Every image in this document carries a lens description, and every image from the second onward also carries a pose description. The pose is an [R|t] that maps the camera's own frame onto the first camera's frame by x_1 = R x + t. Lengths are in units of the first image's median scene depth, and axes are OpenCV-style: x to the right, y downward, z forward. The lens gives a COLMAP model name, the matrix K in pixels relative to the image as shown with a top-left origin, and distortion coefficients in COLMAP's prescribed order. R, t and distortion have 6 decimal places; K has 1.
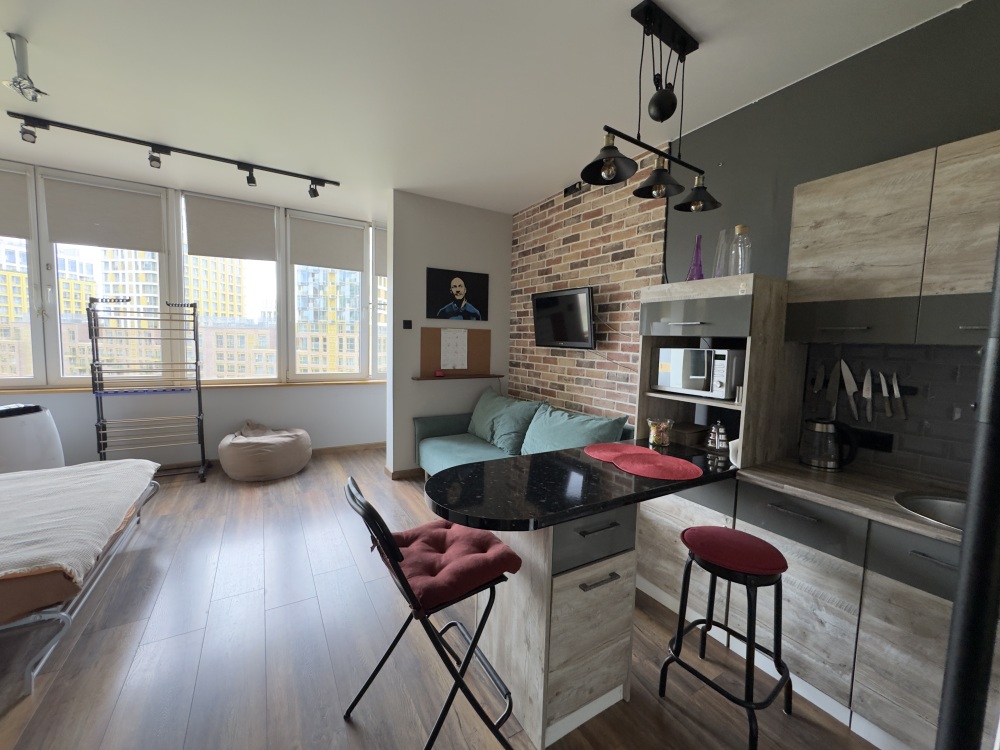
lens RADIAL K [[400.9, 0, 502.6], [0, 400.9, 371.5], [0, 0, 1]] dist [-0.006074, 0.000845]
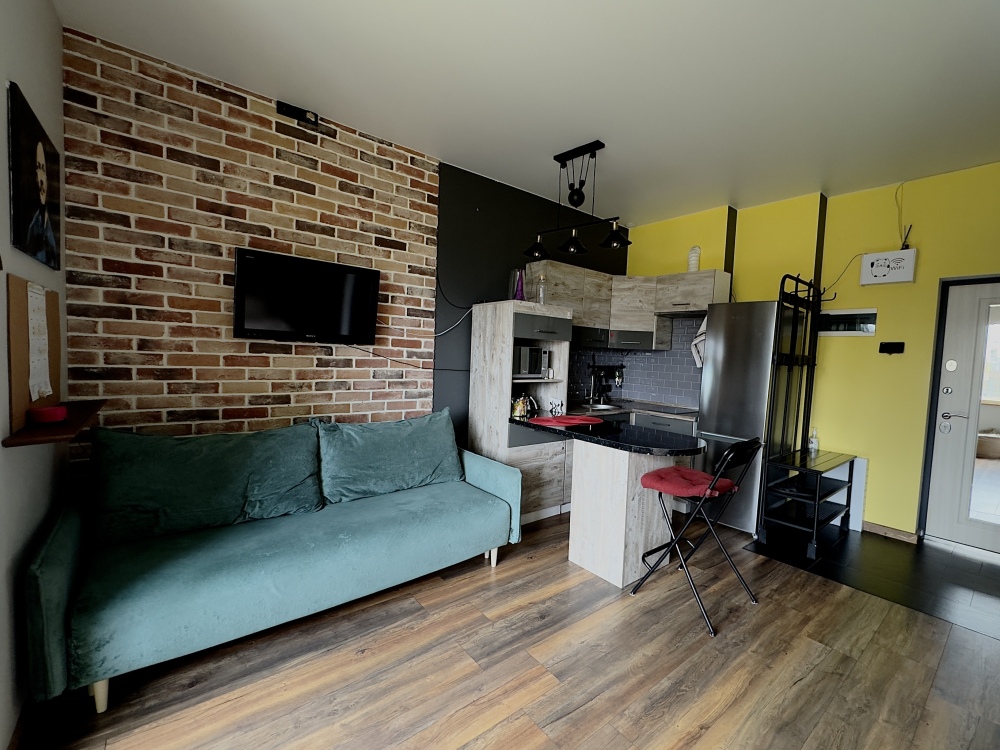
lens RADIAL K [[428.3, 0, 533.3], [0, 428.3, 379.5], [0, 0, 1]] dist [-0.001802, -0.000405]
pose [[-0.157257, -0.091359, 0.983323, -0.620953], [0.030407, 0.994792, 0.097288, -0.051126], [-0.987089, 0.045199, -0.153660, 0.683739]]
